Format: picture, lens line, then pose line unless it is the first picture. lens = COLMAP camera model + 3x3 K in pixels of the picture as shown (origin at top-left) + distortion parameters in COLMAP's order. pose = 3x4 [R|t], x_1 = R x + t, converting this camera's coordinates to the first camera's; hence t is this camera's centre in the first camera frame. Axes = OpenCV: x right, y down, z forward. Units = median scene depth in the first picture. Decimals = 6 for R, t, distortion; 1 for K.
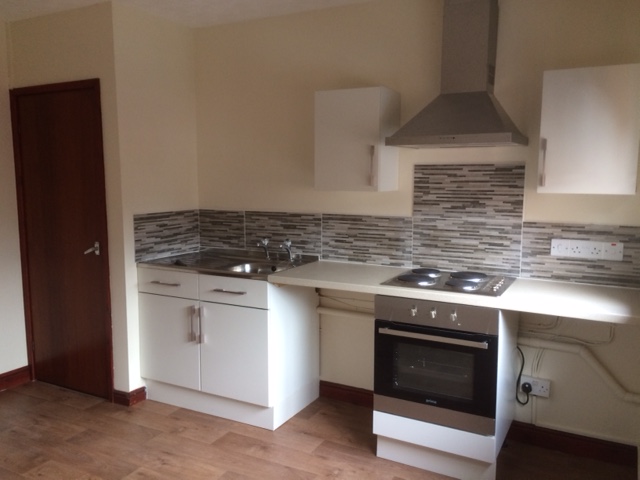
lens RADIAL K [[539.3, 0, 323.7], [0, 539.3, 241.3], [0, 0, 1]] dist [0.023865, -0.039205]
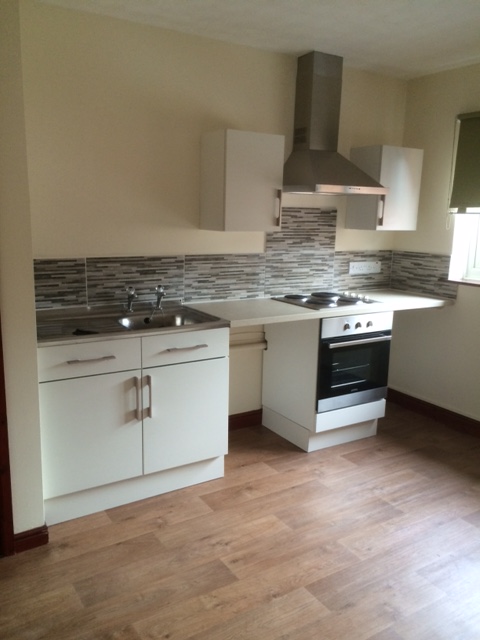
lens RADIAL K [[539.3, 0, 242.6], [0, 539.3, 320.1], [0, 0, 1]] dist [0.023865, -0.039205]
pose [[0.505016, -0.154375, 0.849192, -0.885089], [0.092115, 0.987896, 0.124809, -0.053090], [-0.858181, 0.015193, 0.513123, 0.469023]]
